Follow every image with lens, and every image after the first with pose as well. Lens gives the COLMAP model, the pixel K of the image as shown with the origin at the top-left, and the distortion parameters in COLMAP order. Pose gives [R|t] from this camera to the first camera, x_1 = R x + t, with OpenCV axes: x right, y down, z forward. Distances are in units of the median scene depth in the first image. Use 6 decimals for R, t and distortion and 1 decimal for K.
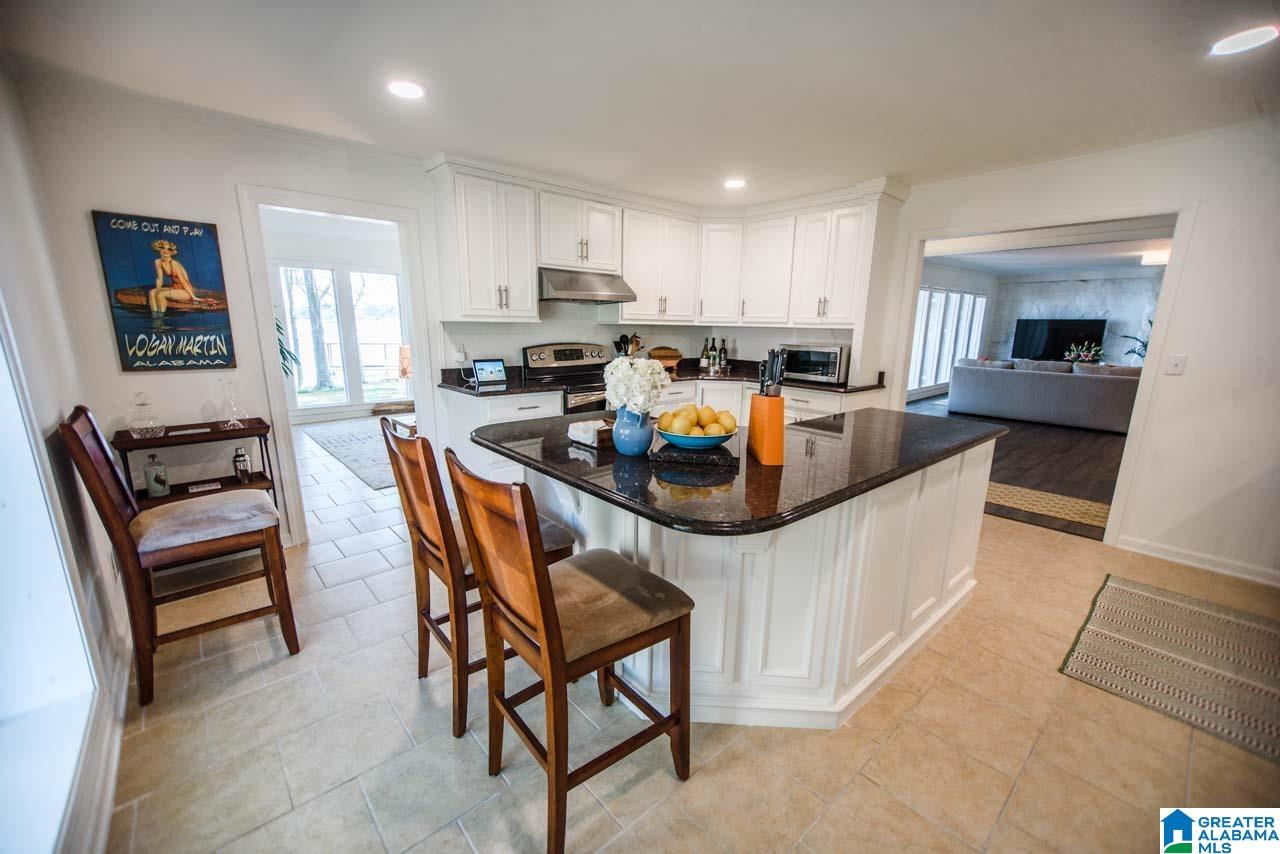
lens RADIAL K [[506.5, 0, 643.9], [0, 506.5, 433.8], [0, 0, 1]] dist [0.004474, 0.001162]
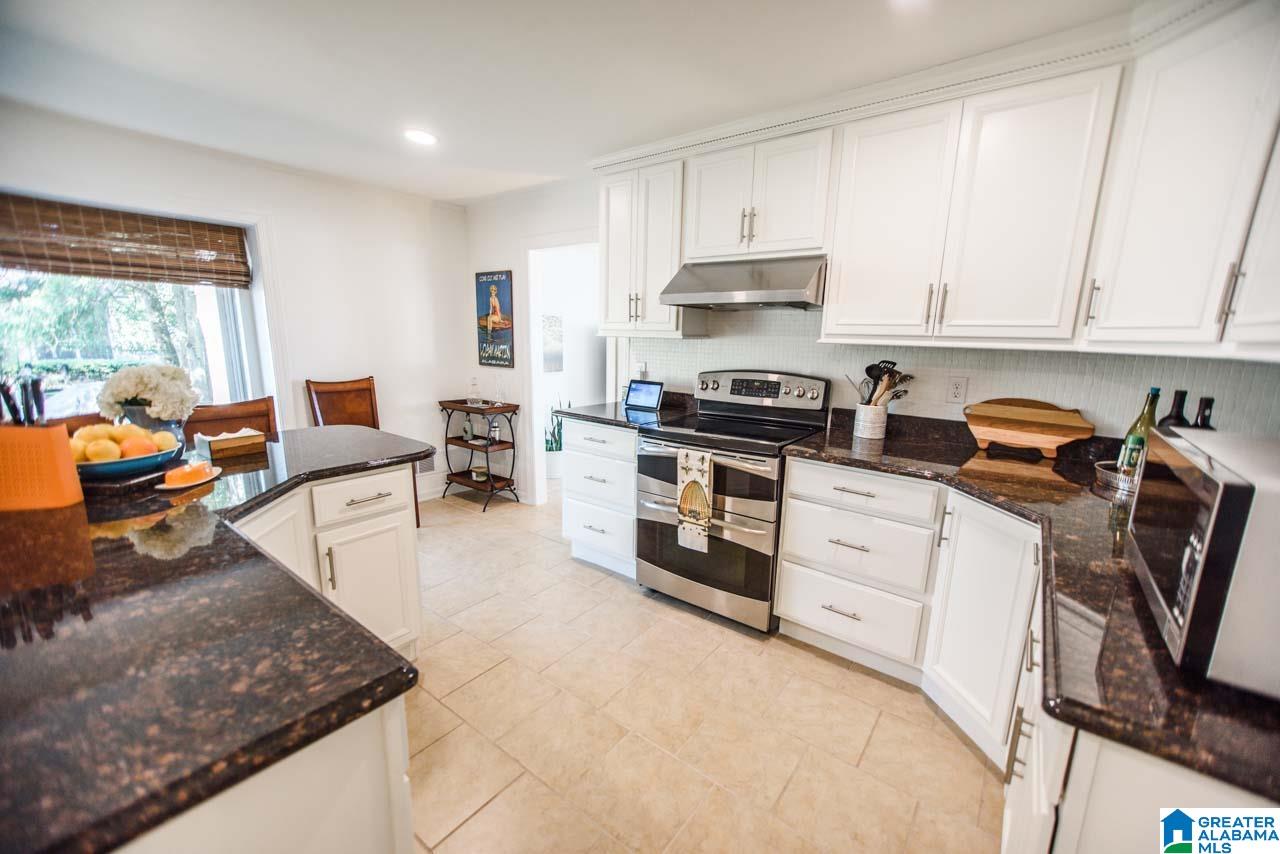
lens RADIAL K [[506.5, 0, 638.9], [0, 506.5, 431.2], [0, 0, 1]] dist [0.004474, 0.001162]
pose [[0.201198, 0.173004, -0.964152, 0.709871], [-0.230537, 0.964995, 0.125047, -0.226241], [0.952036, 0.197114, 0.234039, 1.076540]]
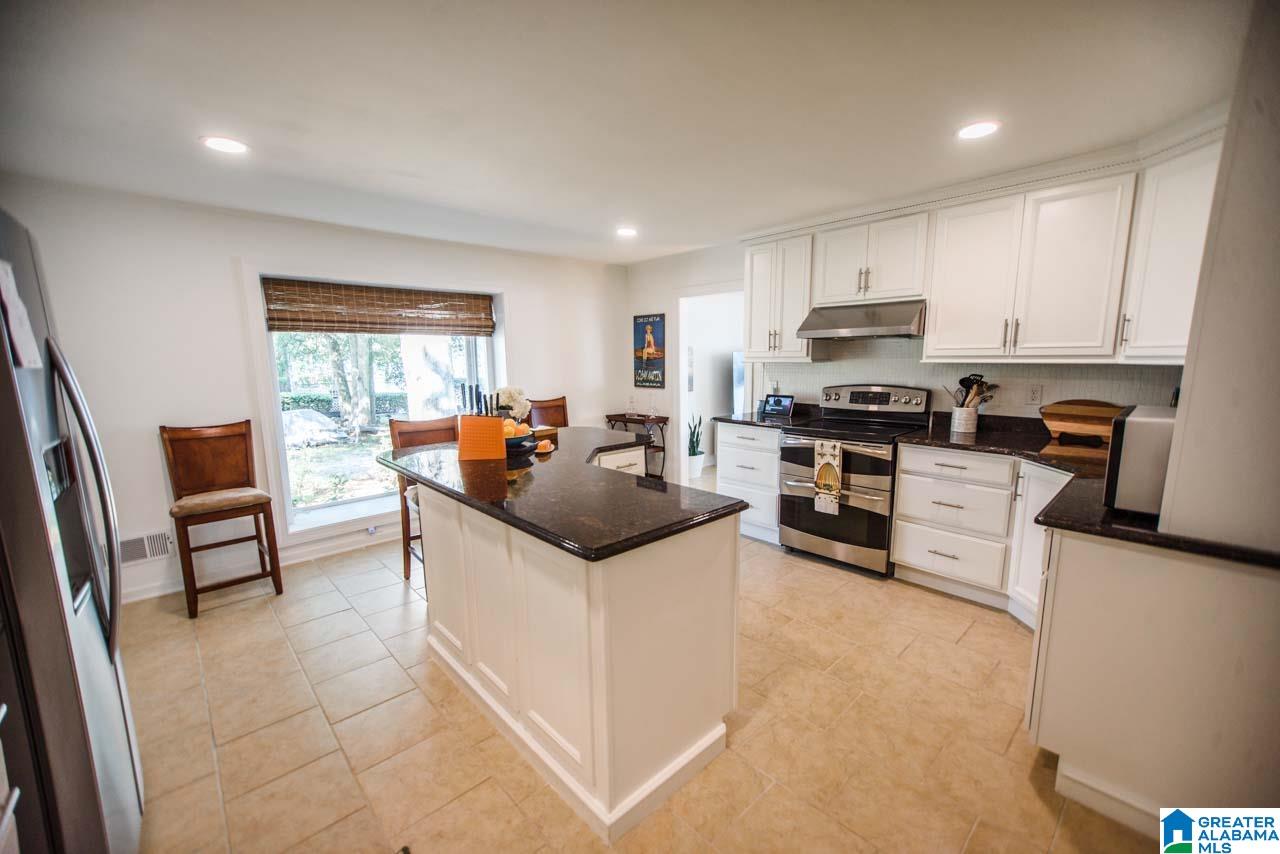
lens RADIAL K [[506.5, 0, 641.6], [0, 506.5, 432.7], [0, 0, 1]] dist [0.004474, 0.001162]
pose [[0.043385, 0.129714, -0.990602, 1.075326], [-0.207811, 0.971020, 0.118048, -0.179943], [0.977206, 0.200737, 0.069084, 0.856247]]
